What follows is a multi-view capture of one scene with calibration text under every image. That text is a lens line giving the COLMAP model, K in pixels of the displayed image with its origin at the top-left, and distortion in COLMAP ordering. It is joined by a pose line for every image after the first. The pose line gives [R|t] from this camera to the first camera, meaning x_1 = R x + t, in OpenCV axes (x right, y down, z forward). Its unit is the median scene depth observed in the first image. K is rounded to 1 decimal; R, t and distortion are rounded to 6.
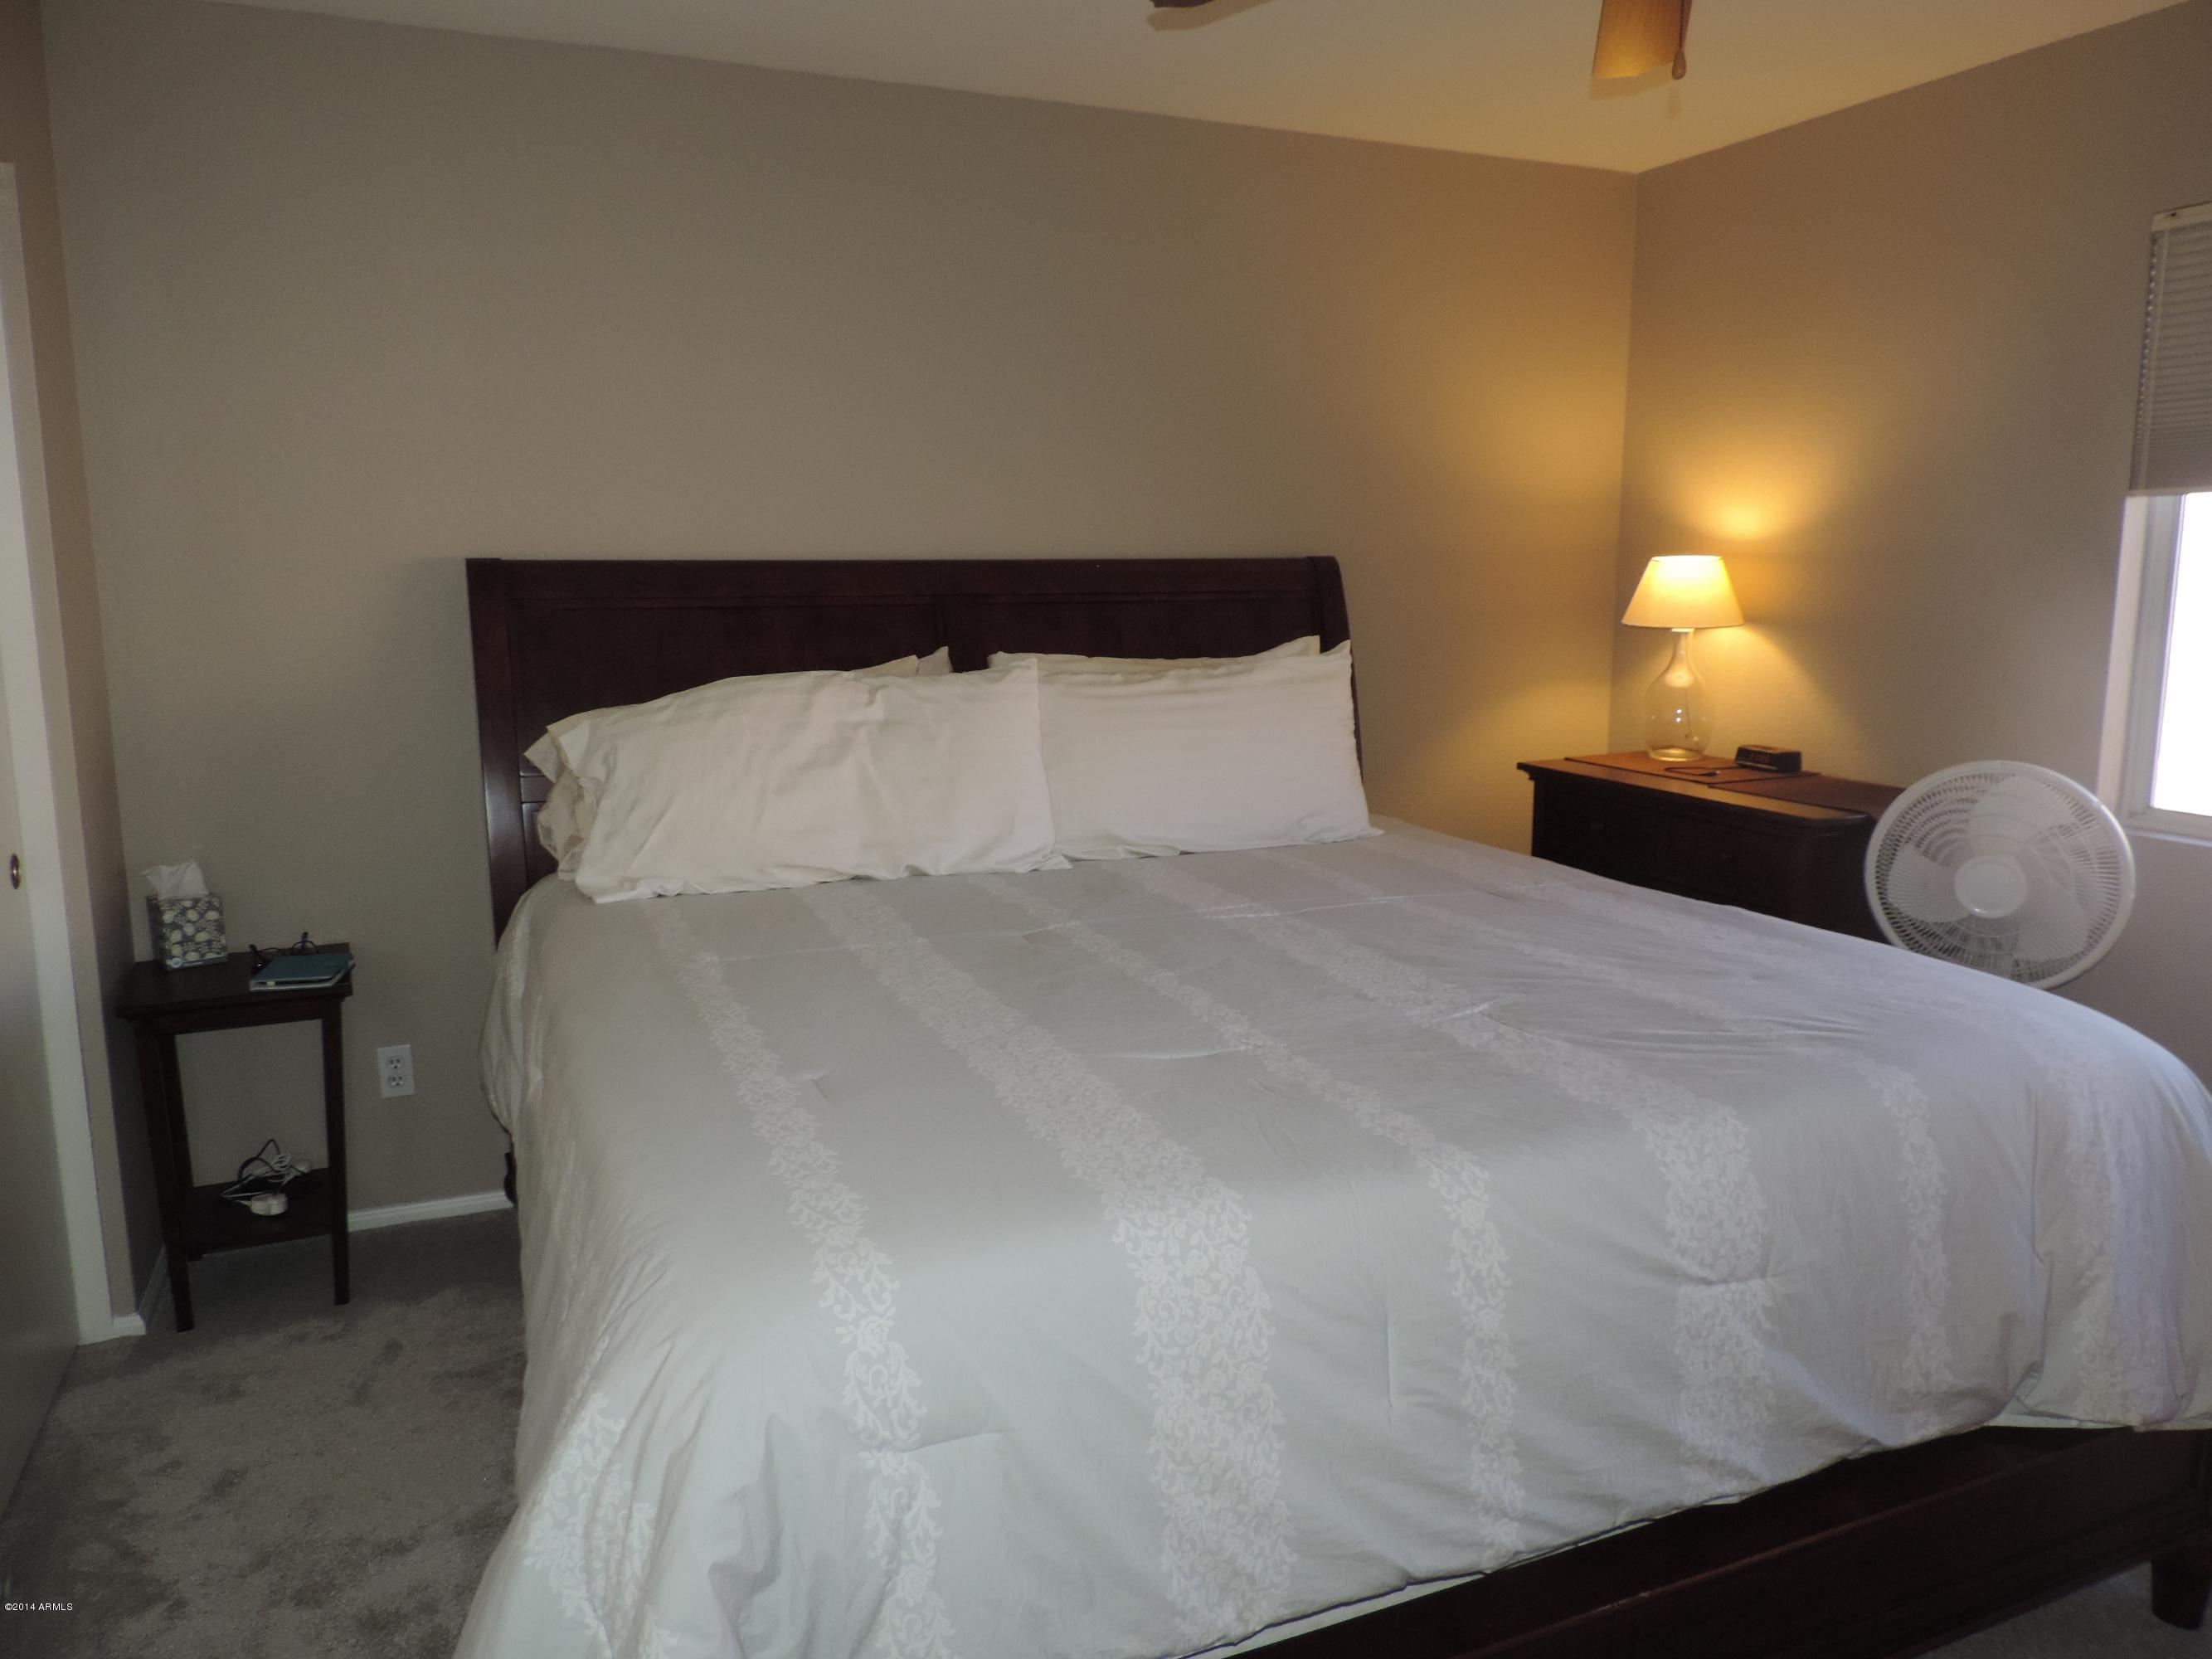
lens RADIAL K [[1556.4, 0, 1114.0], [0, 1556.4, 817.0], [0, 0, 1]] dist [-0.020550, 0.003242]
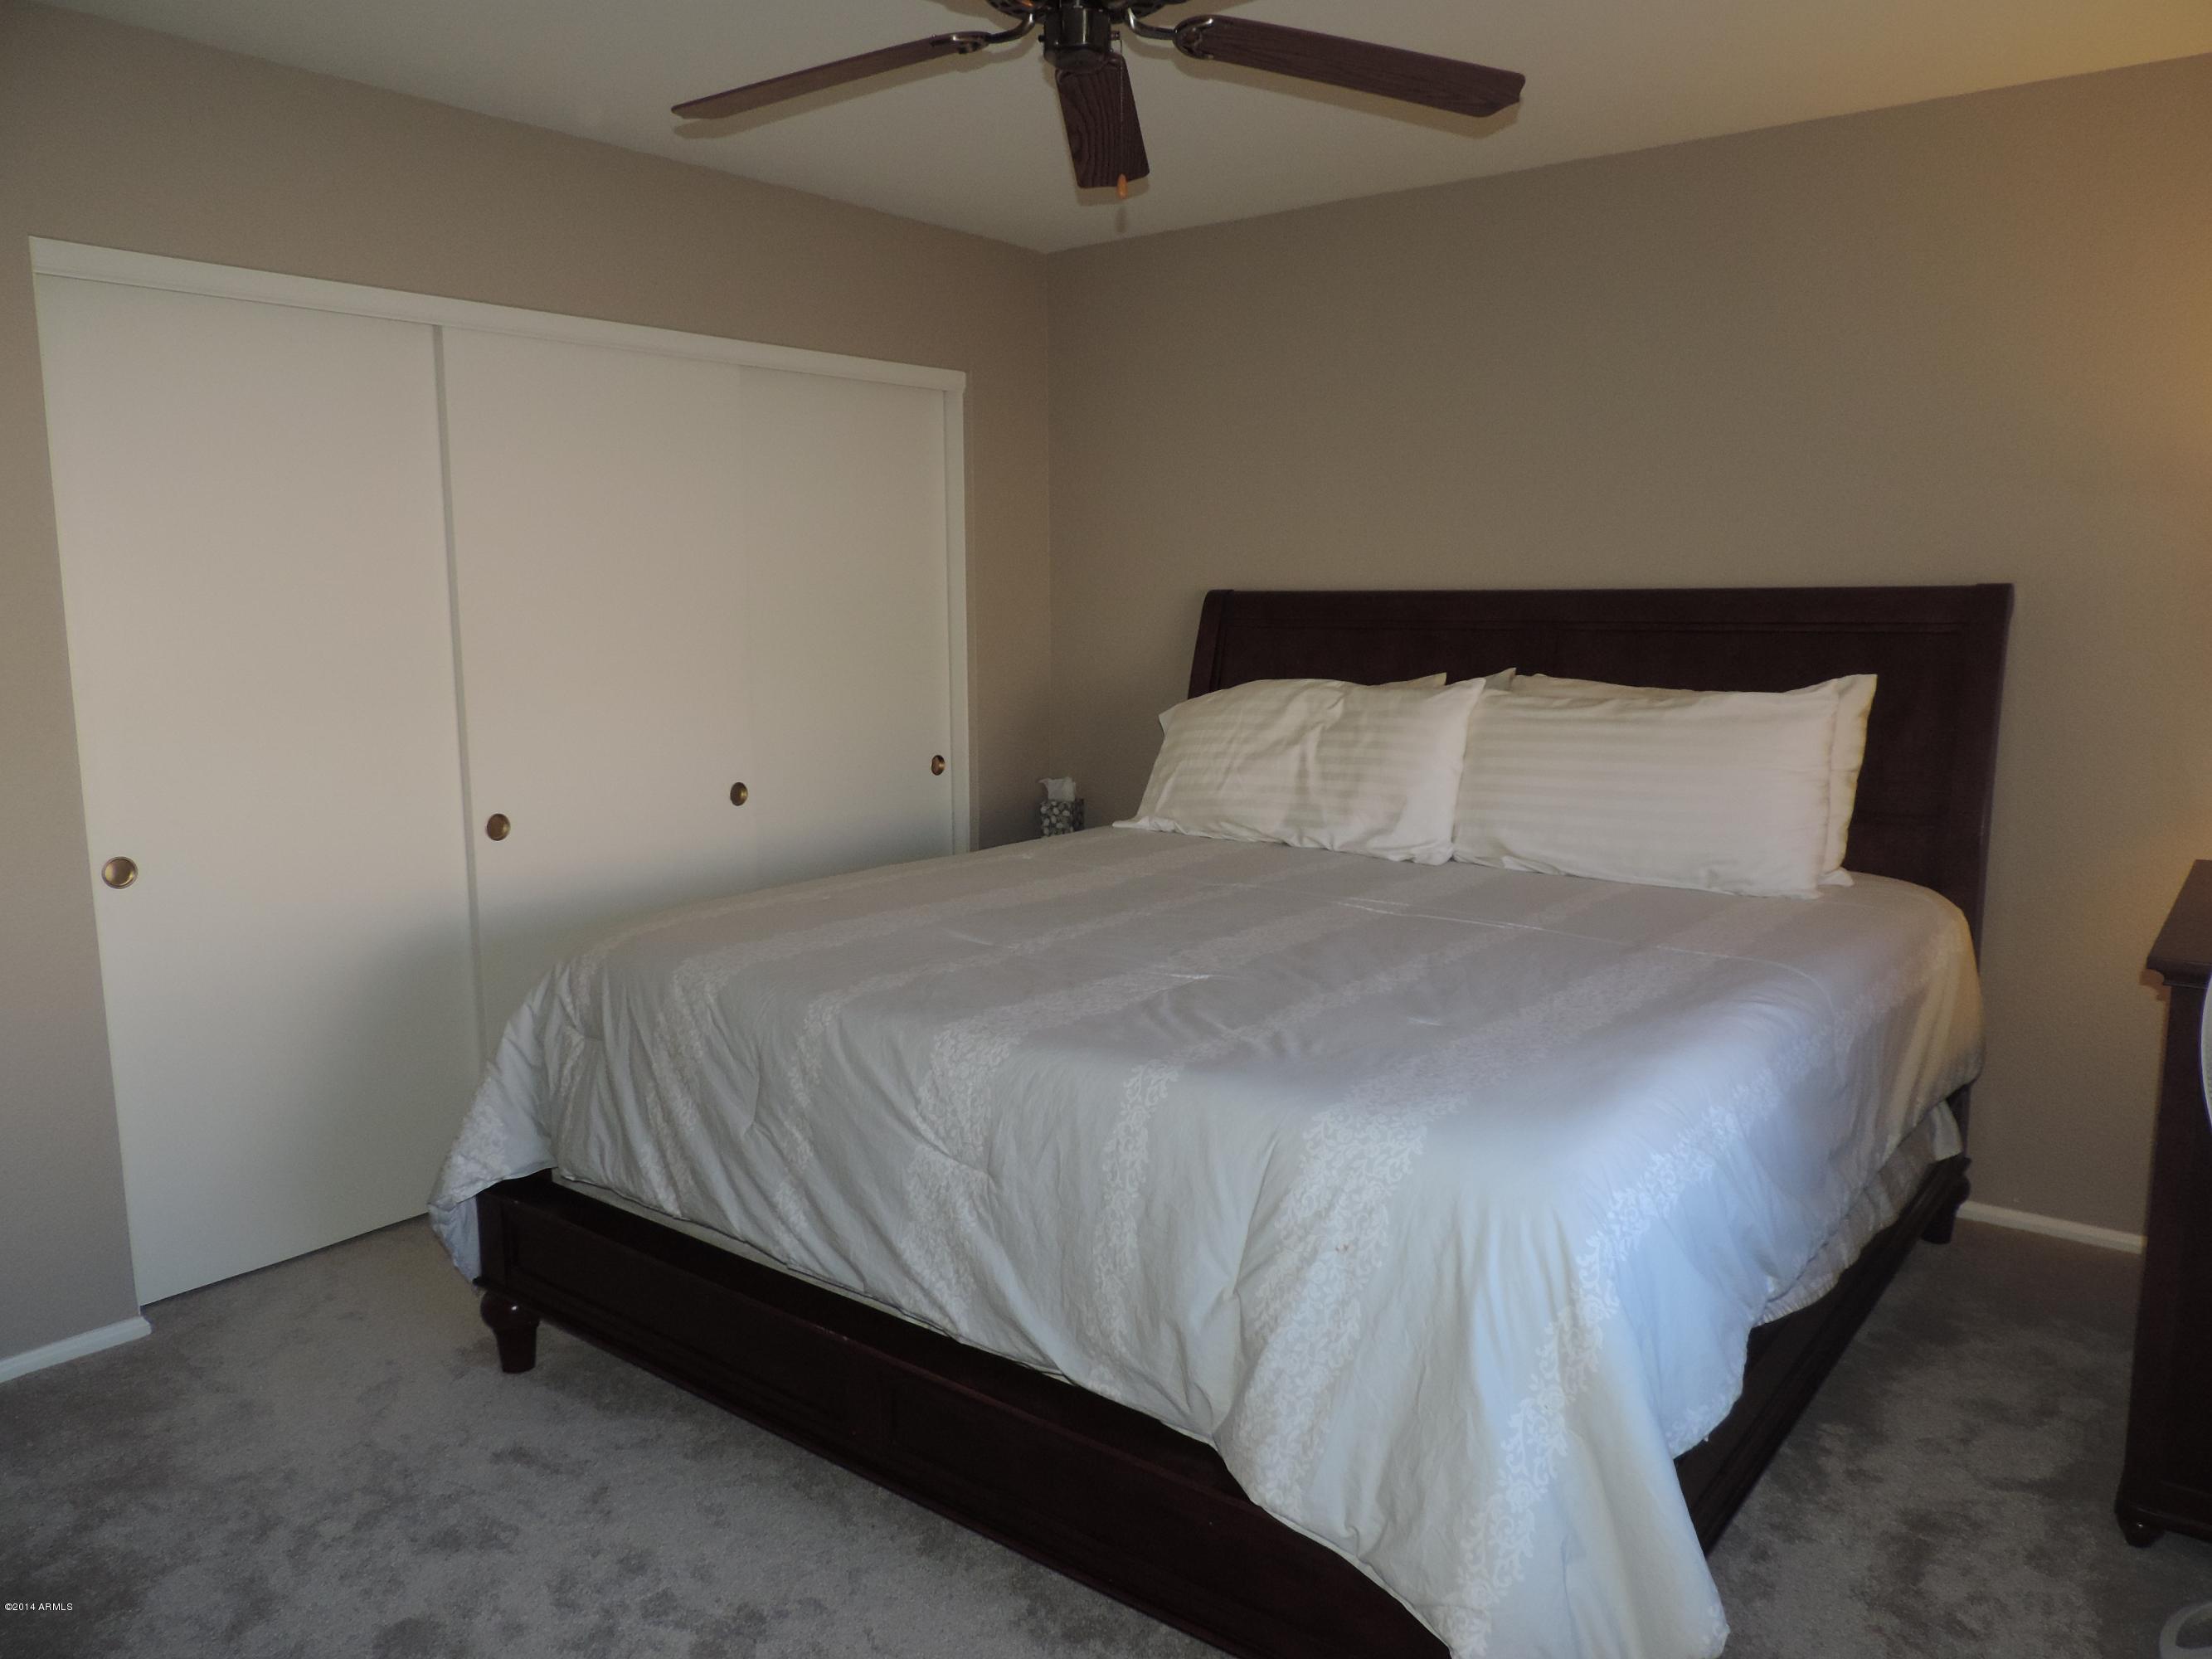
lens RADIAL K [[1556.4, 0, 1115.5], [0, 1556.4, 837.0], [0, 0, 1]] dist [-0.020550, 0.003242]
pose [[0.477914, 0.133592, -0.868189, 0.856221], [-0.136290, 0.987676, 0.076954, -0.043649], [0.867769, 0.081548, 0.490231, 0.259991]]
